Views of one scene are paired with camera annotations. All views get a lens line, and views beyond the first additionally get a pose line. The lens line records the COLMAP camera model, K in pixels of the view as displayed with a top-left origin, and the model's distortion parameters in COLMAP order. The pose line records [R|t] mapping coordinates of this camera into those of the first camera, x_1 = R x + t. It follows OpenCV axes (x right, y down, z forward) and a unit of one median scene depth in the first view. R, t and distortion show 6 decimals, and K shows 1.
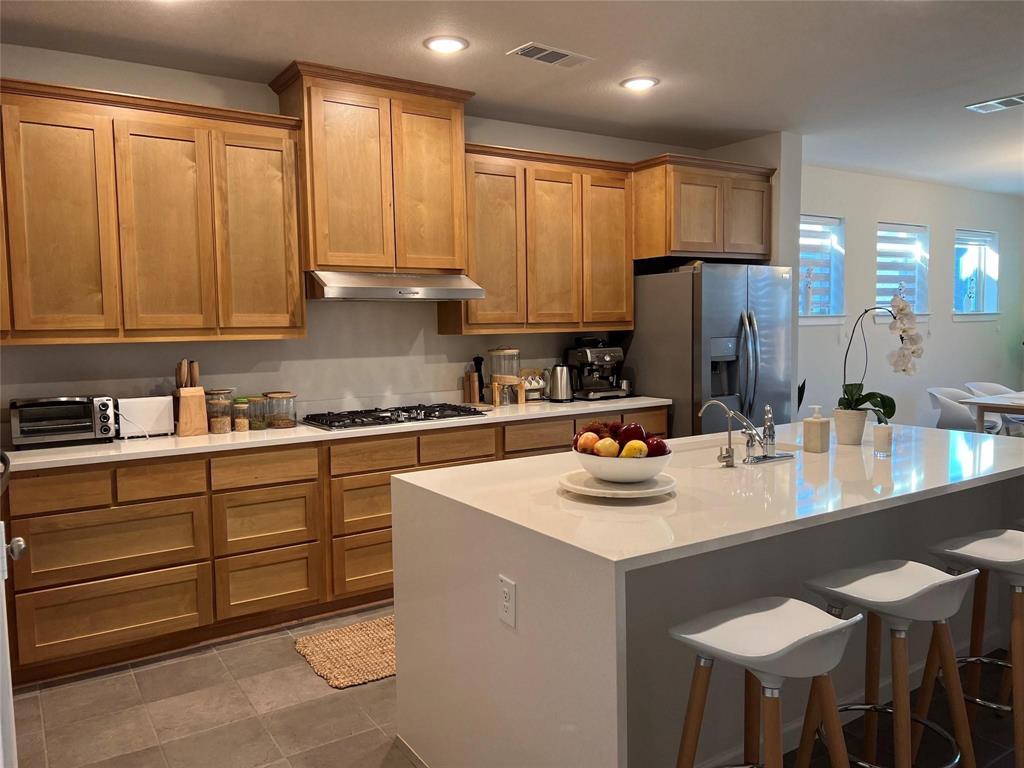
lens RADIAL K [[768.3, 0, 510.9], [0, 768.3, 383.0], [0, 0, 1]] dist [0.034618, -0.031275]
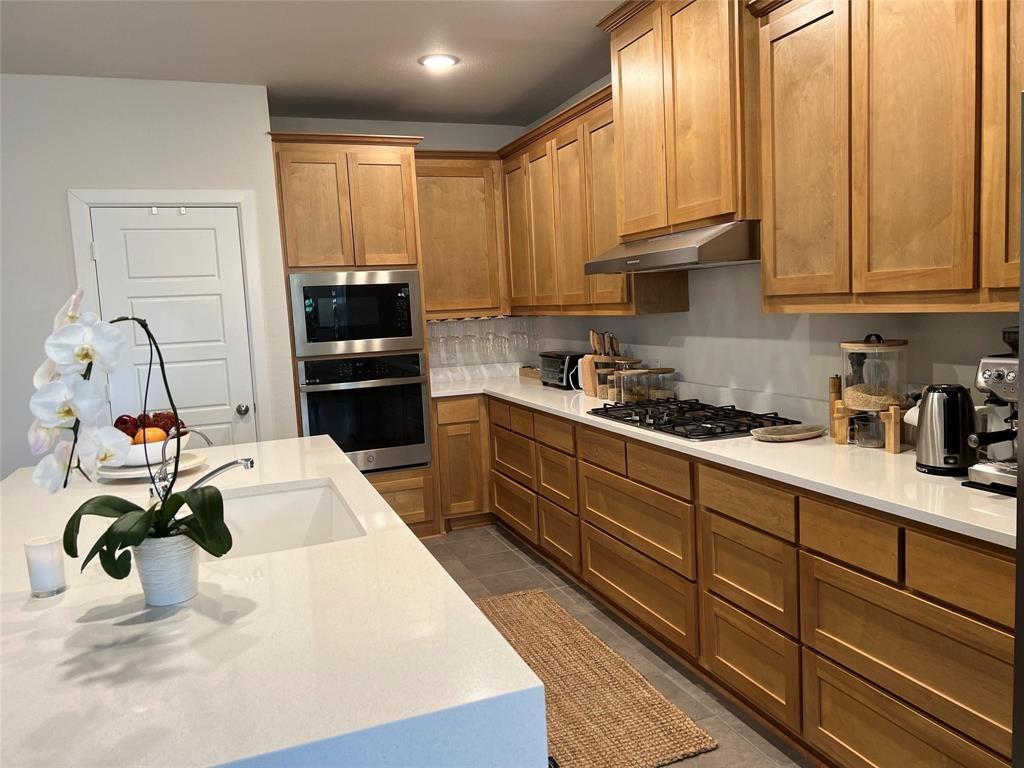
lens RADIAL K [[768.3, 0, 525.0], [0, 768.3, 389.9], [0, 0, 1]] dist [0.034618, -0.031275]
pose [[-0.217393, 0.138299, -0.966237, 0.578973], [-0.021497, 0.988993, 0.146393, -0.086397], [0.975847, 0.052596, -0.212028, 0.914654]]
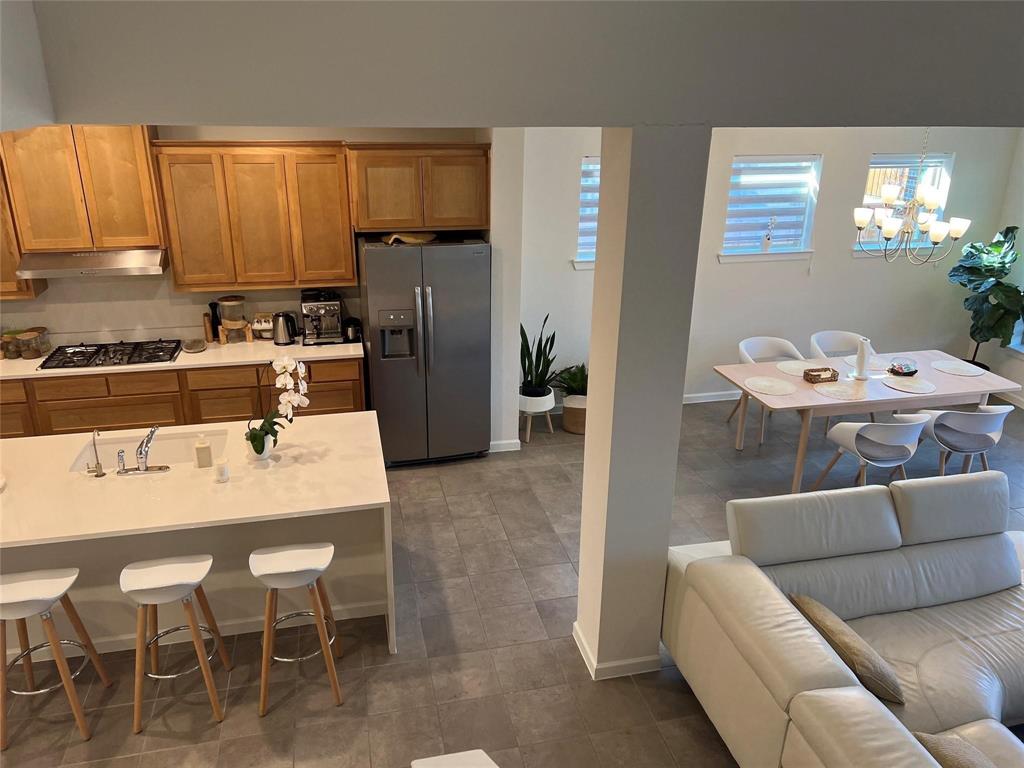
lens RADIAL K [[768.3, 0, 513.6], [0, 768.3, 386.8], [0, 0, 1]] dist [0.034618, -0.031275]
pose [[0.938496, 0.152259, -0.309908, 0.859128], [-0.056607, 0.953229, 0.296902, -0.316487], [0.340620, -0.261098, 0.903220, -0.010172]]
